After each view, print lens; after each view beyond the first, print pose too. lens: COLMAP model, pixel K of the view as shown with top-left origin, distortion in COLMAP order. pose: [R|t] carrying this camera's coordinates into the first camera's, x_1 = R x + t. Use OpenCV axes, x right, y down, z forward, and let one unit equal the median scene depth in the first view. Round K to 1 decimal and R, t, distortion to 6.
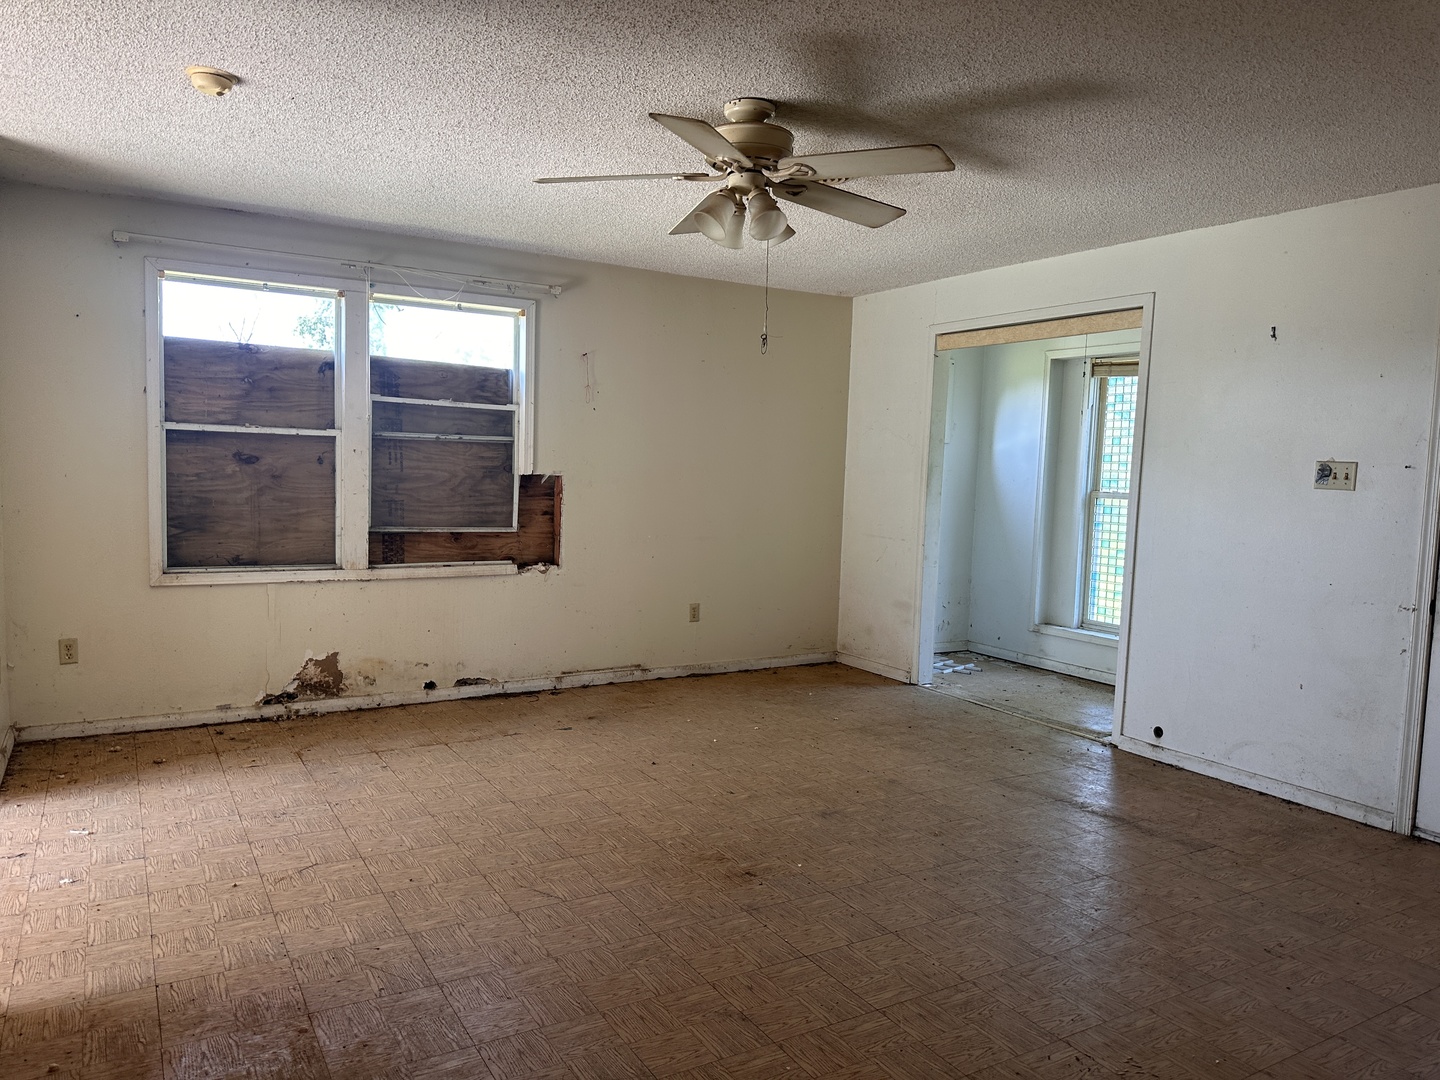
lens RADIAL K [[1001.5, 0, 720.0], [0, 1001.5, 540.0], [0, 0, 1]] dist [0.141755, -0.193149]
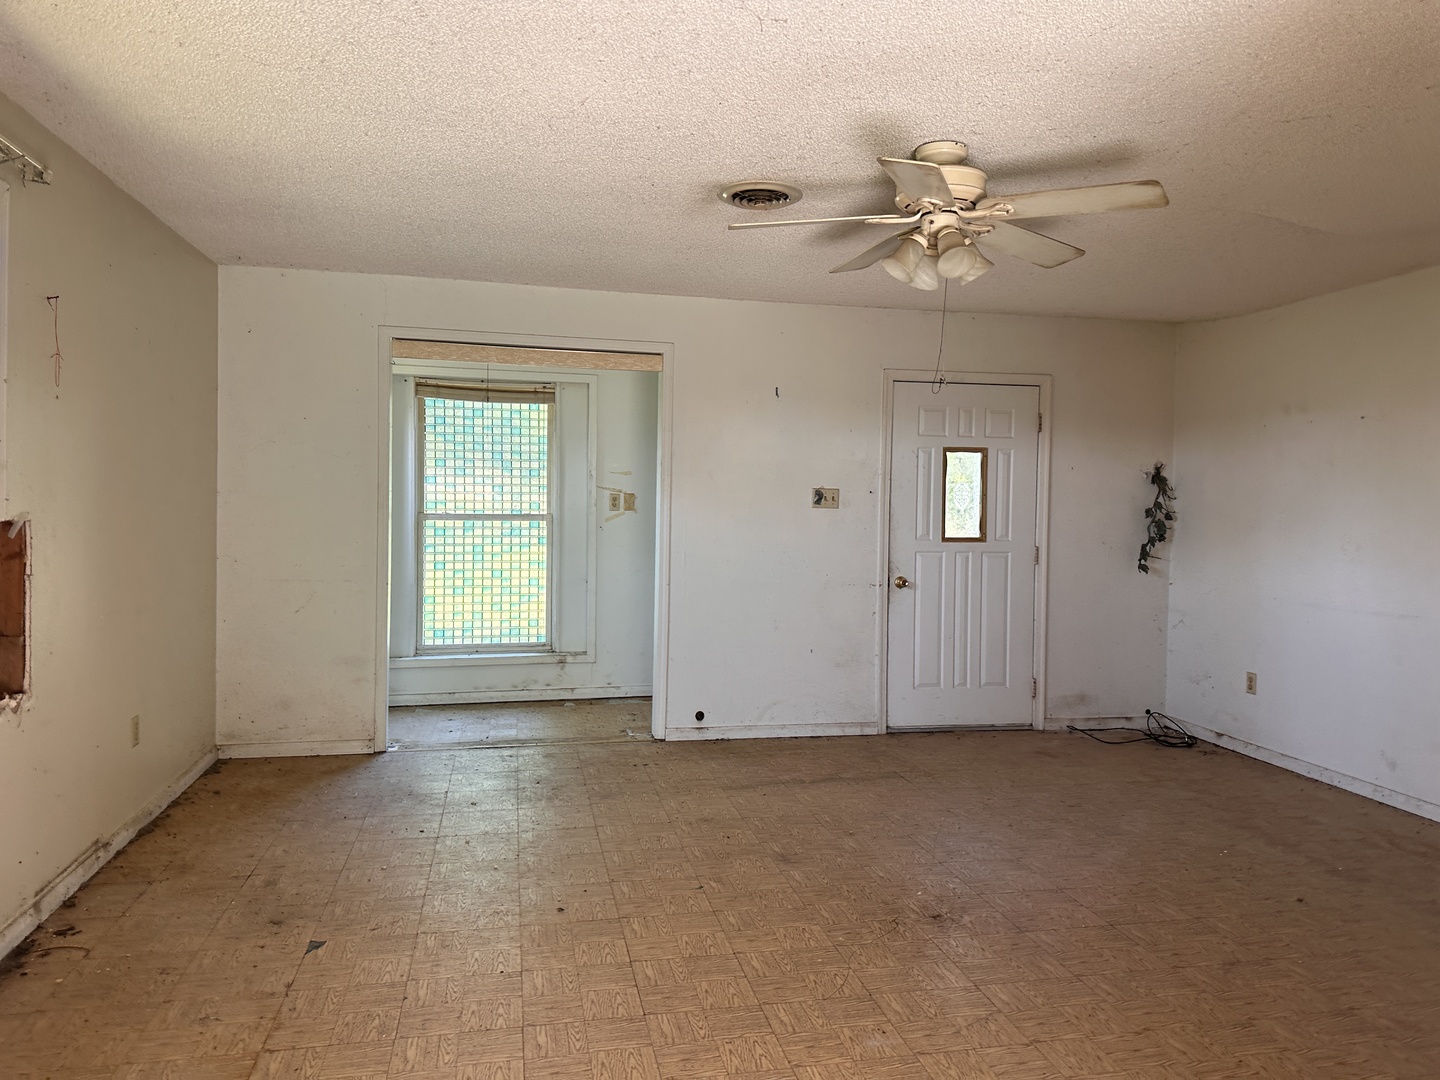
lens RADIAL K [[1012.7, 0, 714.8], [0, 1012.7, 526.6], [0, 0, 1]] dist [0.118834, -0.203894]
pose [[0.322213, -0.049548, 0.945370, -0.583660], [0.066551, 0.997344, 0.029589, -0.056497], [-0.944325, 0.053381, 0.324655, 0.517390]]
